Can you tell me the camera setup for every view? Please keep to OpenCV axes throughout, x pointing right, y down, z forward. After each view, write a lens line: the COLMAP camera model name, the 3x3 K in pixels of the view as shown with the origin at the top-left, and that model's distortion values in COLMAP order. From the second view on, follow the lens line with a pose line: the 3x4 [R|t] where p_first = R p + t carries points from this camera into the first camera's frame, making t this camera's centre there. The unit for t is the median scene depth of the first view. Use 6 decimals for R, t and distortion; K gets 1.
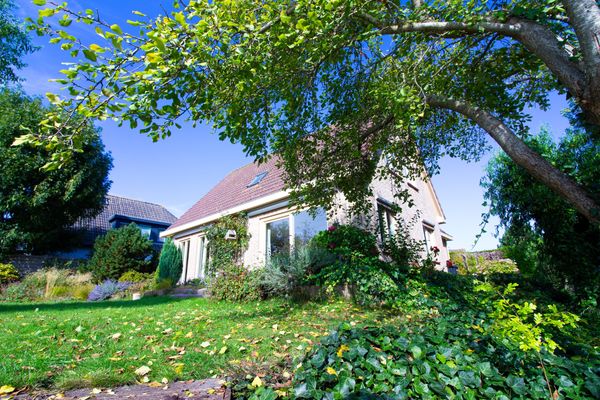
lens RADIAL K [[290.1, 0, 301.5], [0, 290.1, 195.6], [0, 0, 1]] dist [-0.008855, -0.000923]
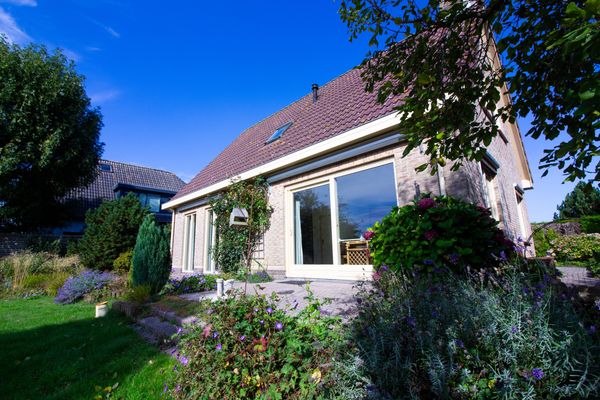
lens RADIAL K [[290.1, 0, 299.2], [0, 290.1, 197.5], [0, 0, 1]] dist [-0.008855, -0.000923]
pose [[0.997533, -0.009651, -0.069534, -0.051015], [0.018089, 0.992395, 0.121759, 0.019313], [0.067830, -0.122717, 0.990121, 0.260899]]
